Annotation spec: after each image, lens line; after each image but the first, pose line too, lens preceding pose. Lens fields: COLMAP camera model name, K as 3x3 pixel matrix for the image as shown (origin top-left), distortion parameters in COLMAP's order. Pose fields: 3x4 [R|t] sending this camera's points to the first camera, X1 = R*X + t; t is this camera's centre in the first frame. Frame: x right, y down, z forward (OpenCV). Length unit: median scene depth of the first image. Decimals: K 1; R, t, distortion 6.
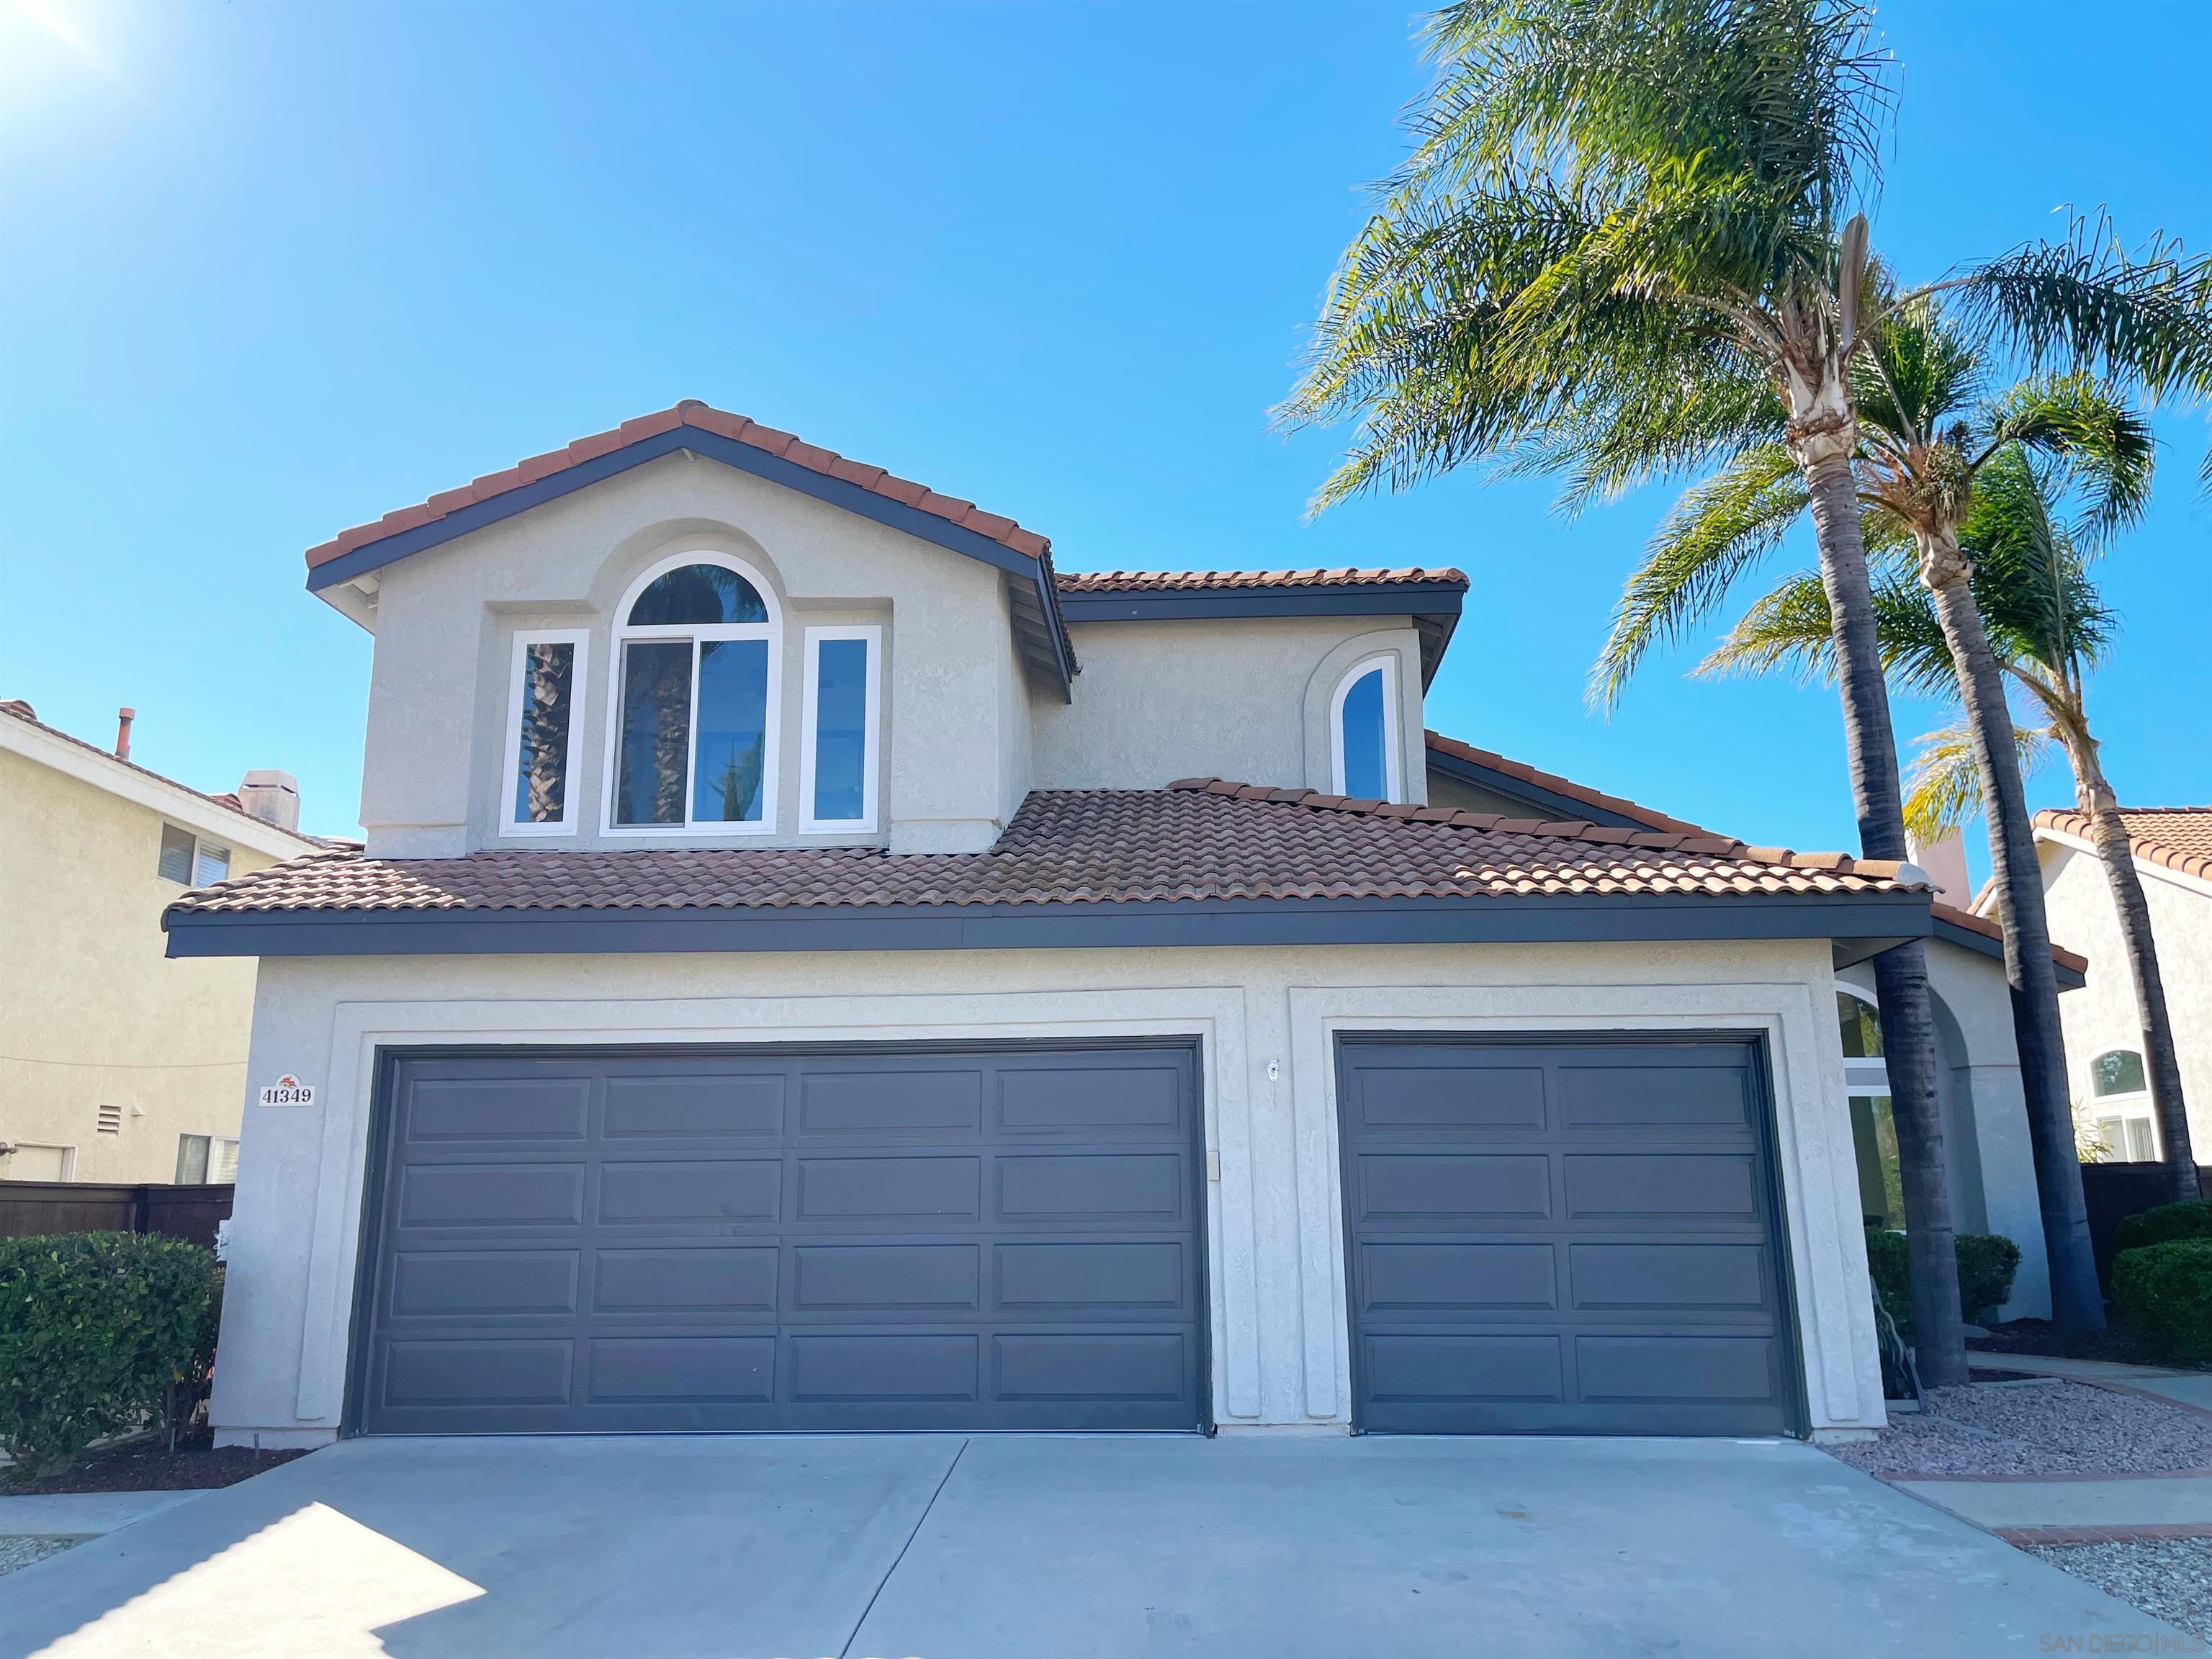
lens RADIAL K [[1617.7, 0, 1095.6], [0, 1617.7, 835.1], [0, 0, 1]] dist [0.063138, -0.076576]
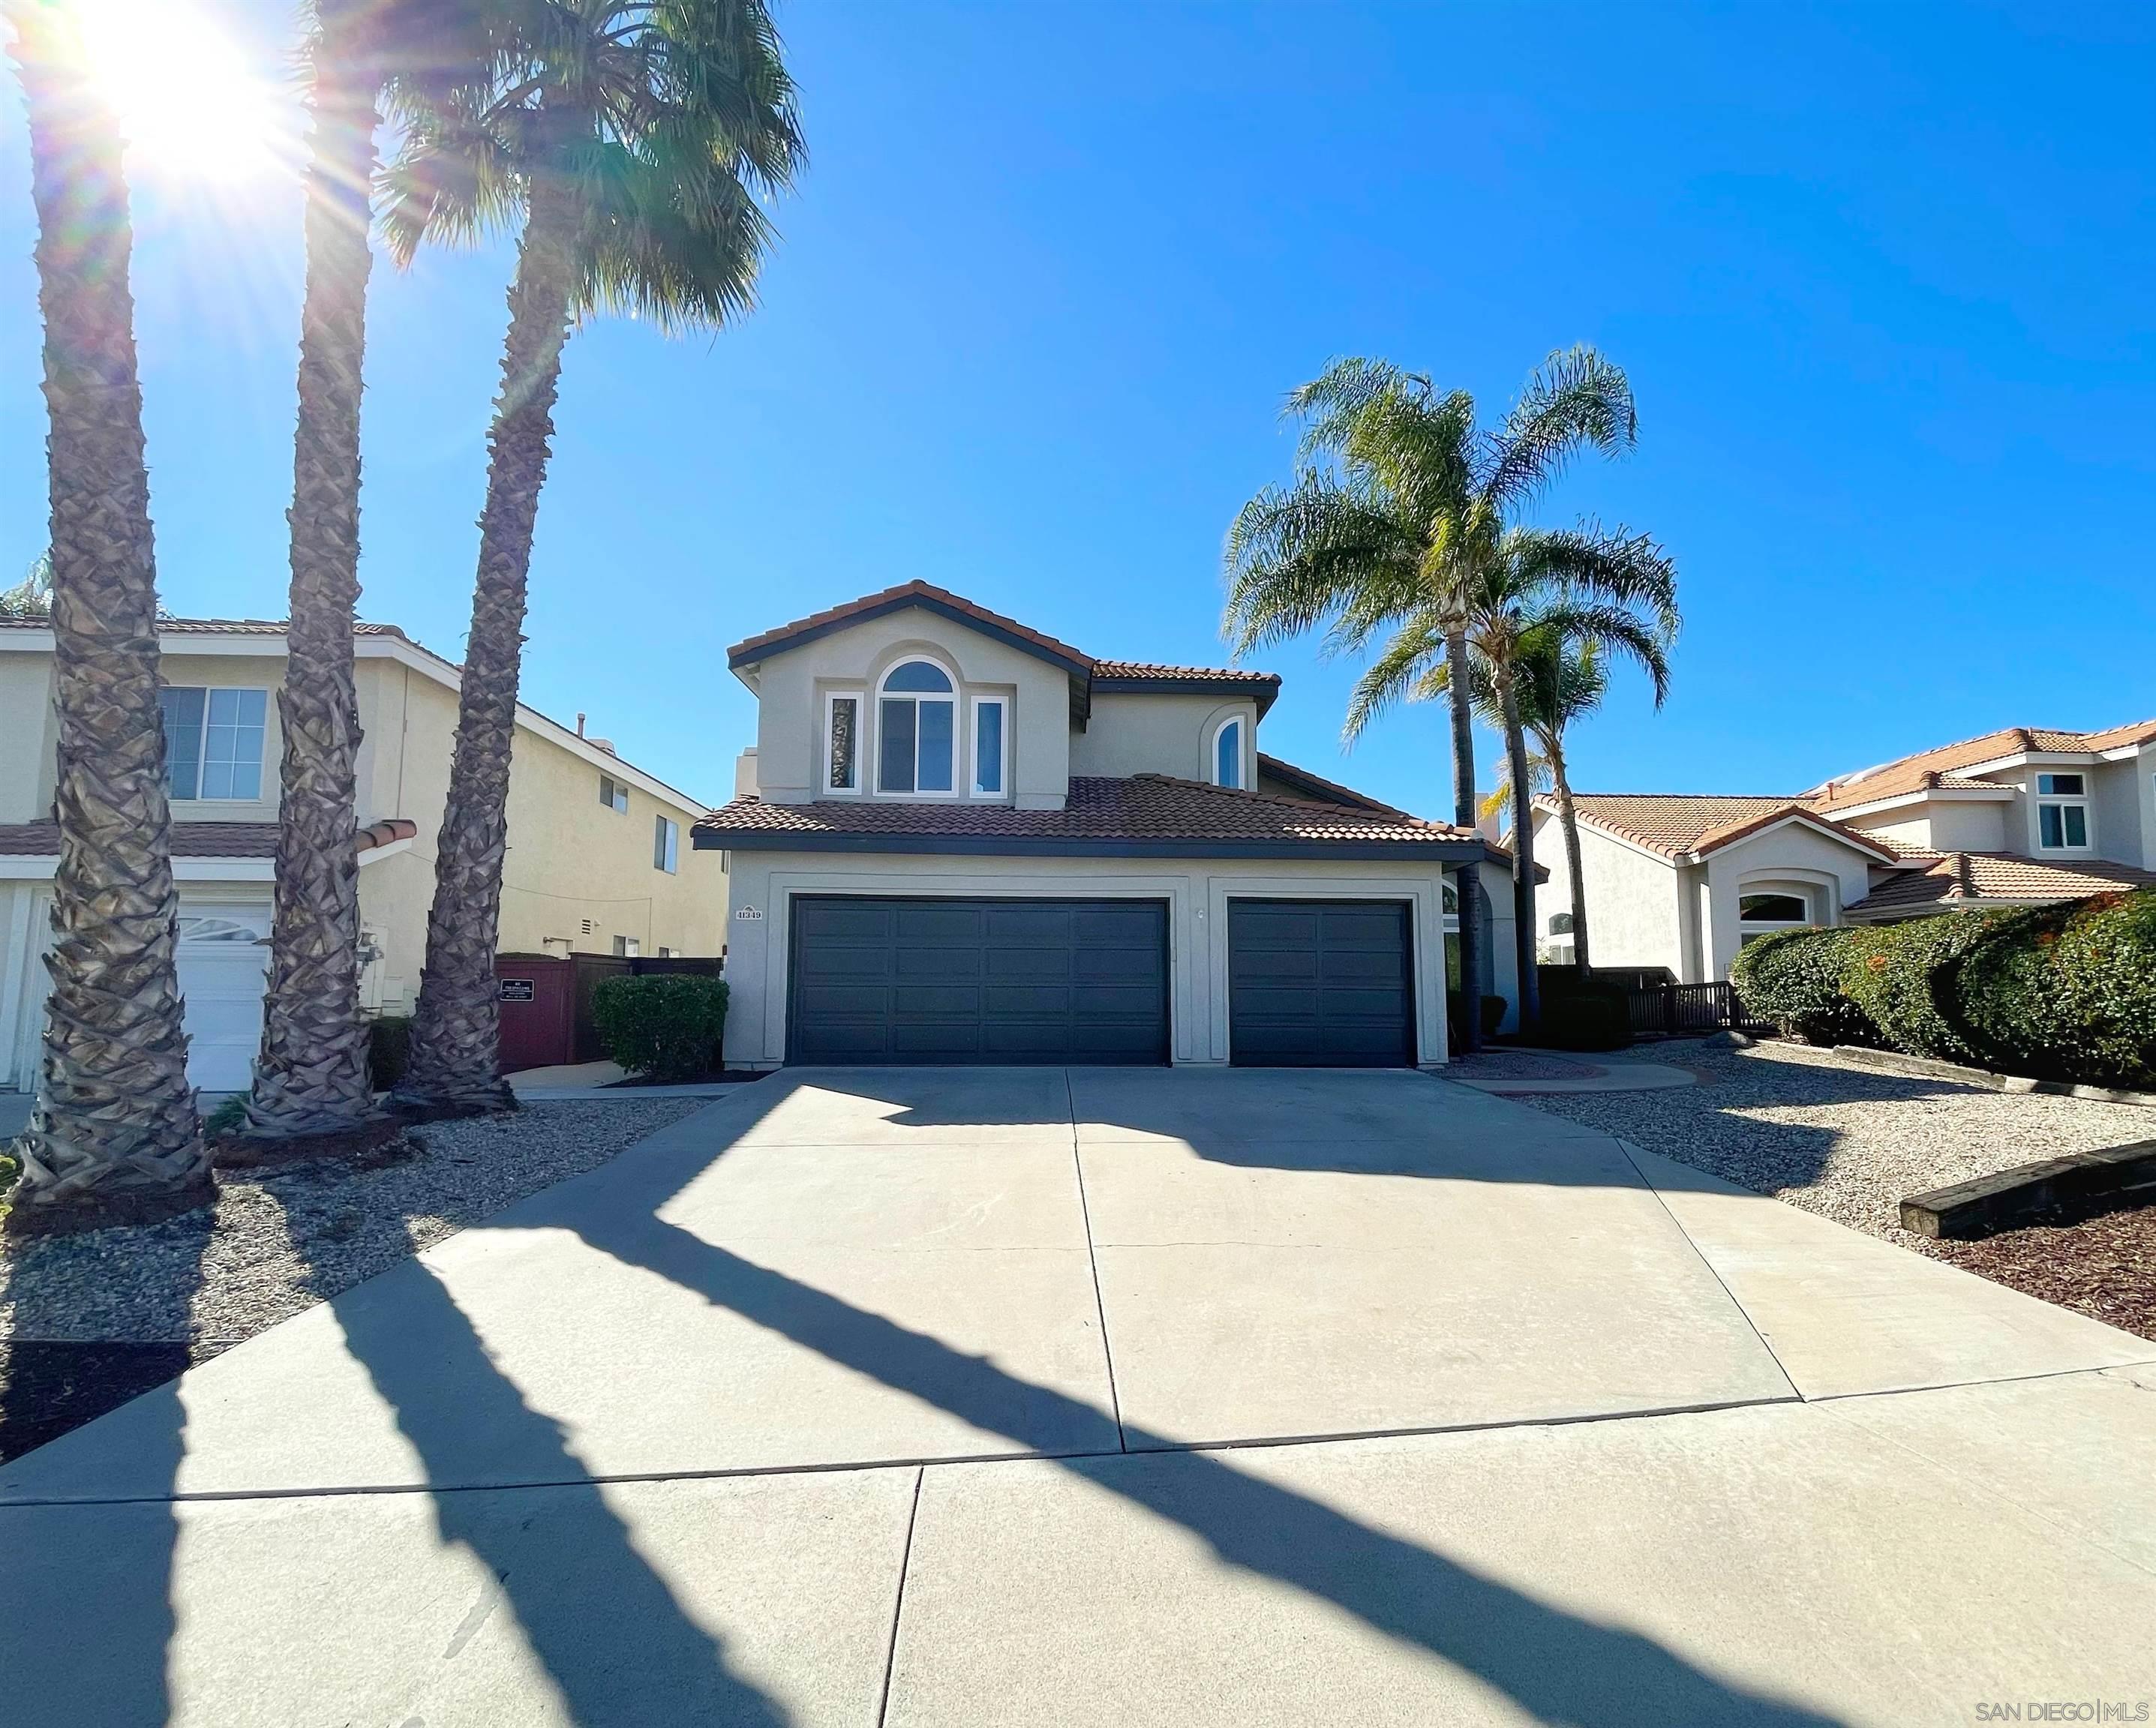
lens RADIAL K [[954.6, 0, 1088.7], [0, 954.6, 908.3], [0, 0, 1]] dist [0.023629, 0.000012]
pose [[0.995567, 0.020532, 0.091786, -0.139626], [-0.032640, 0.990655, 0.132429, -0.027613], [-0.088210, -0.134837, 0.986934, -0.247276]]
